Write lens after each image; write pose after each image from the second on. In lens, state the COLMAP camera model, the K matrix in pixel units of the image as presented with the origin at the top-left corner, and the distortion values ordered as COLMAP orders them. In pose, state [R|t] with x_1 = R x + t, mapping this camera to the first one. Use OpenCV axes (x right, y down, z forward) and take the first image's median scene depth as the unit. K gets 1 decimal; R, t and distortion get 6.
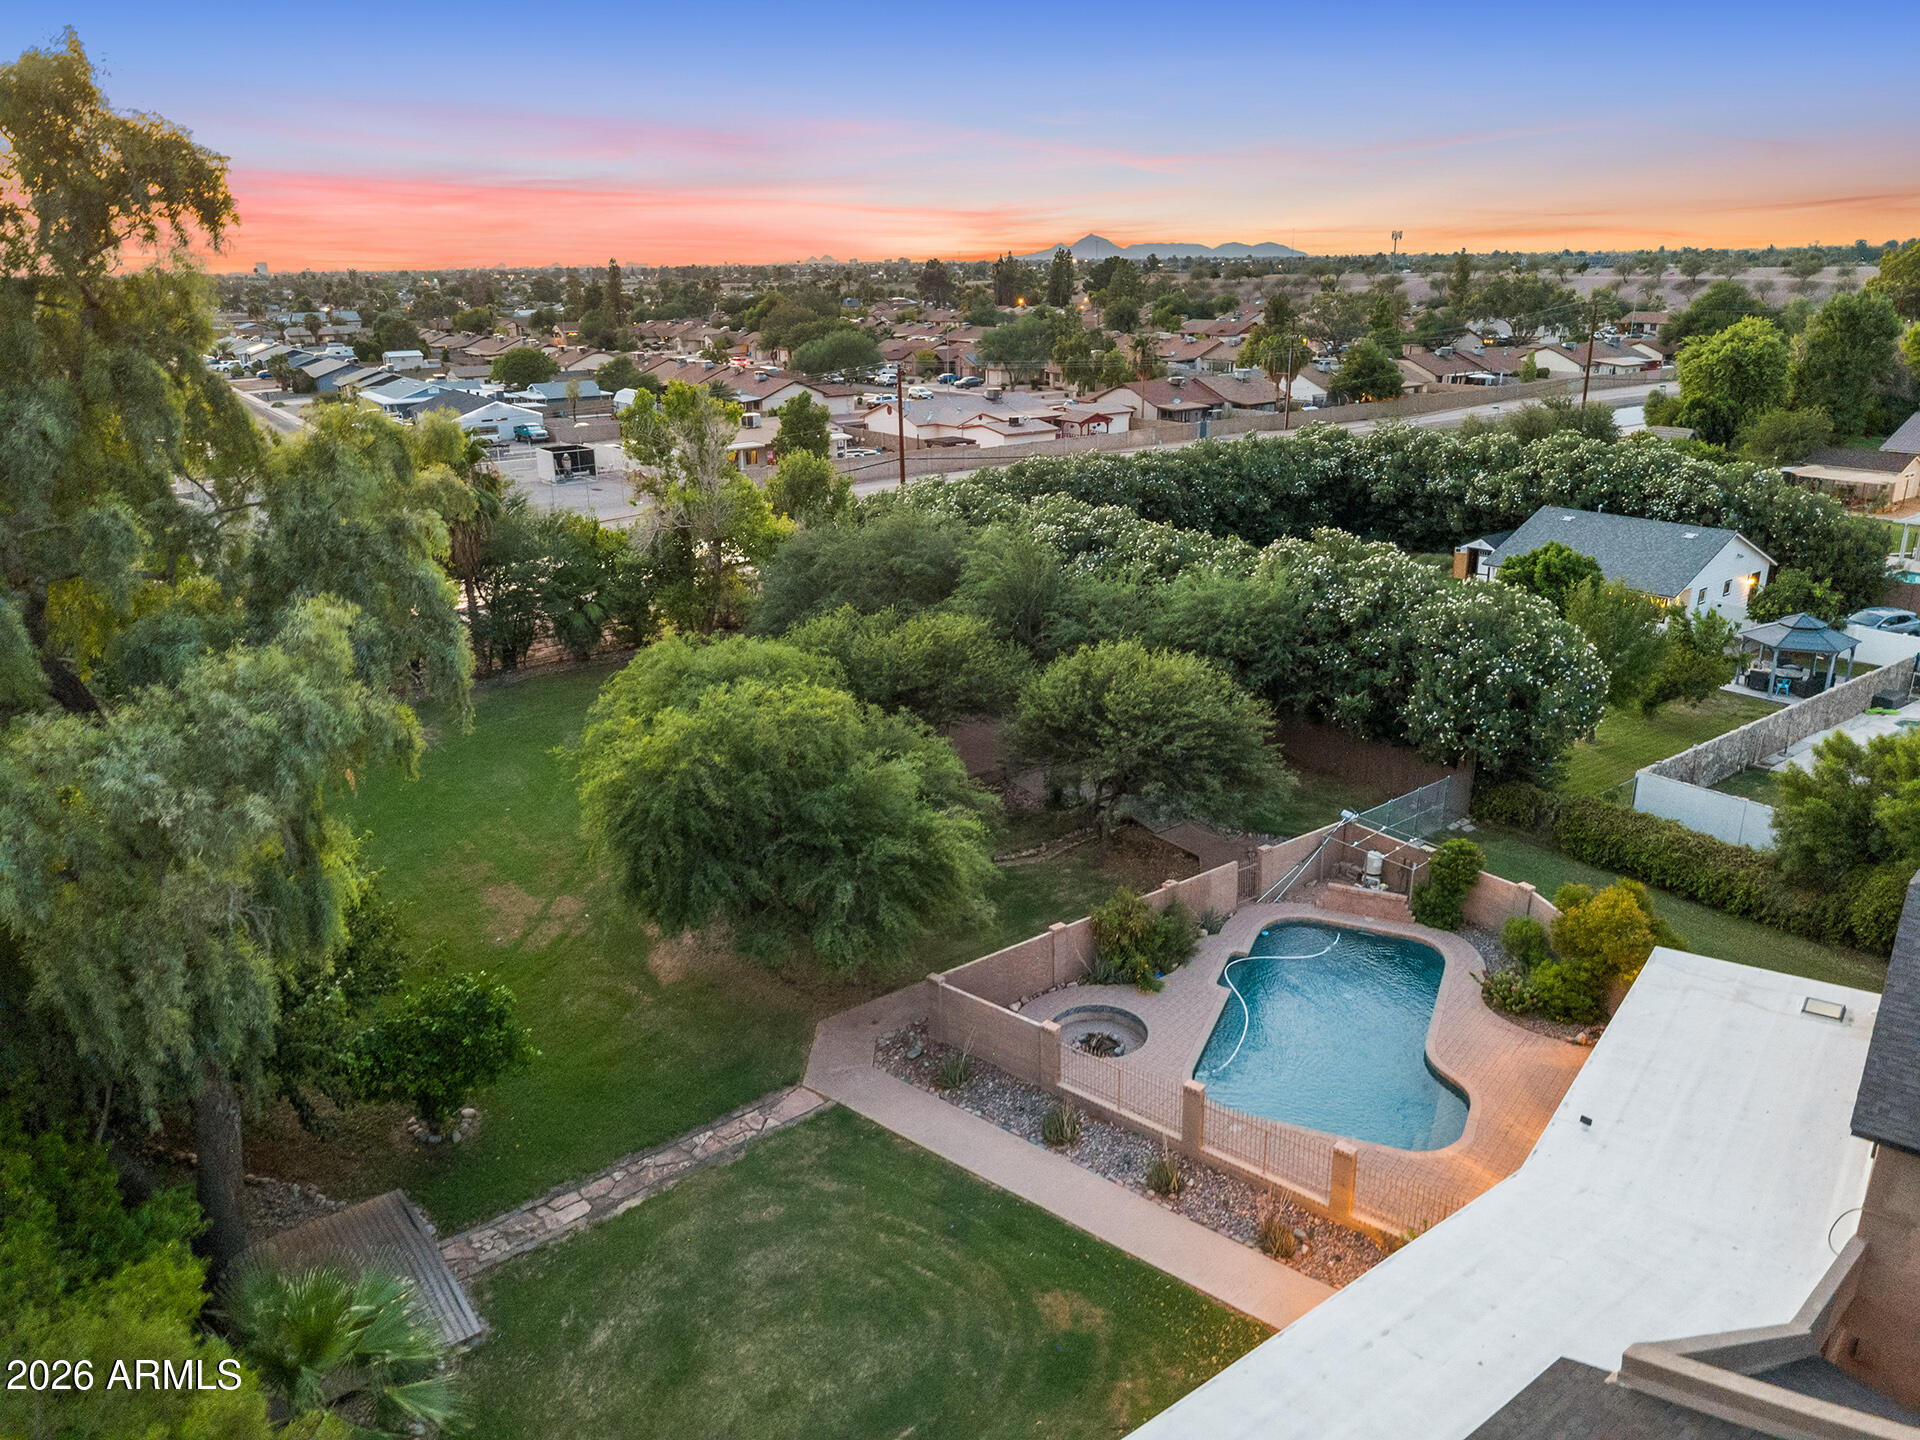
lens RADIAL K [[1353.9, 0, 966.5], [0, 1353.9, 717.2], [0, 0, 1]] dist [0.004717, 0.005379]
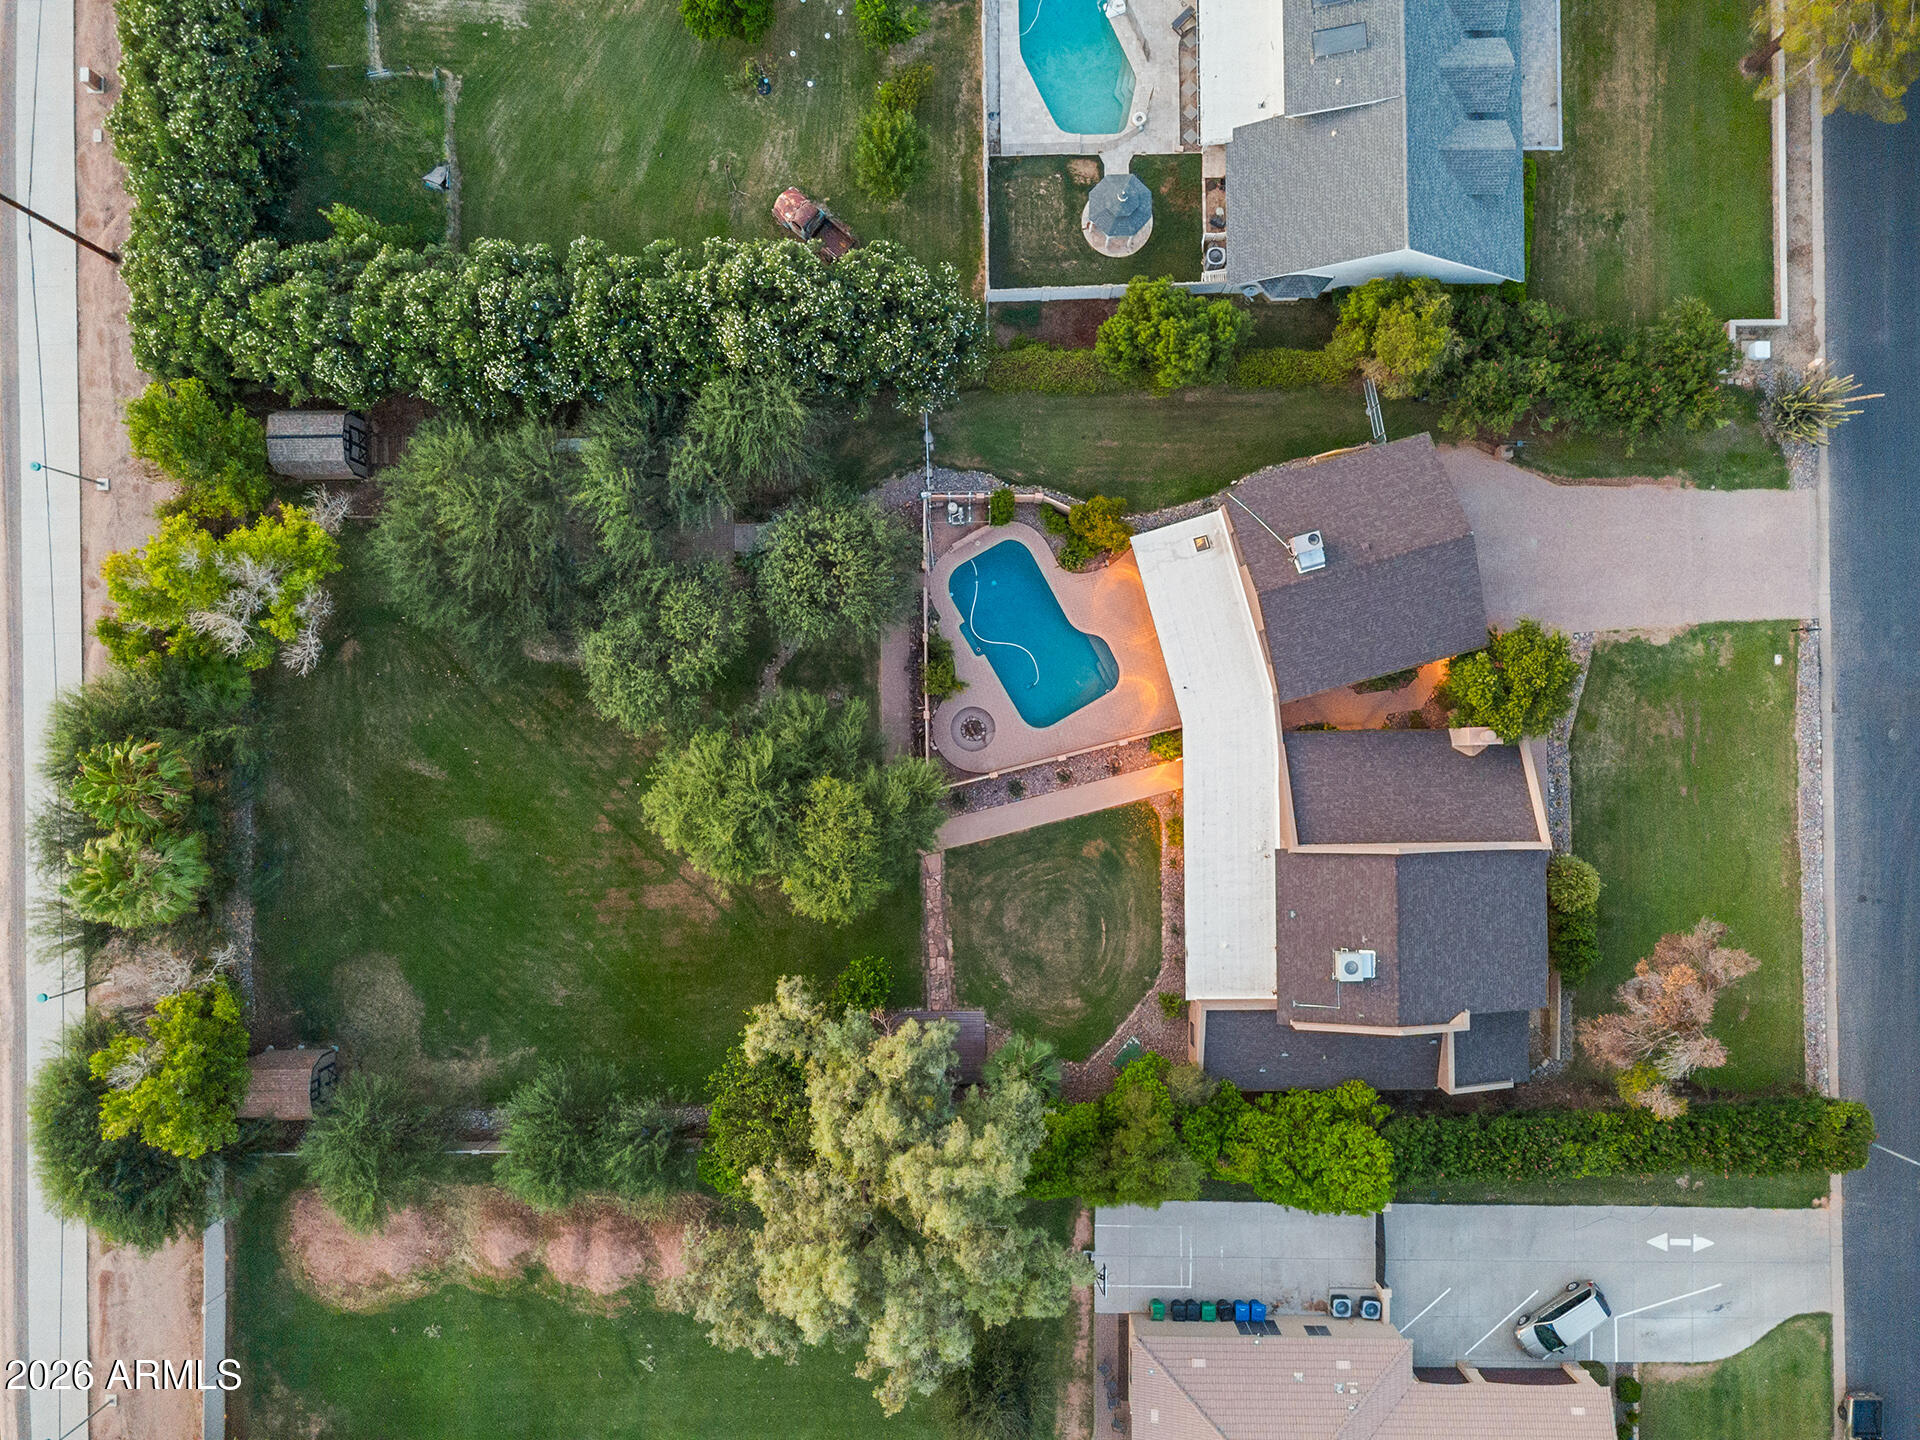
lens RADIAL K [[1353.8, 0, 960.3], [0, 1353.8, 728.2], [0, 0, 1]] dist [-0.004174, -0.001766]
pose [[0.587880, -0.808870, 0.011191, 0.032930], [0.271029, 0.209978, 0.939389, -0.968201], [-0.762194, -0.549216, 0.342670, 0.137972]]
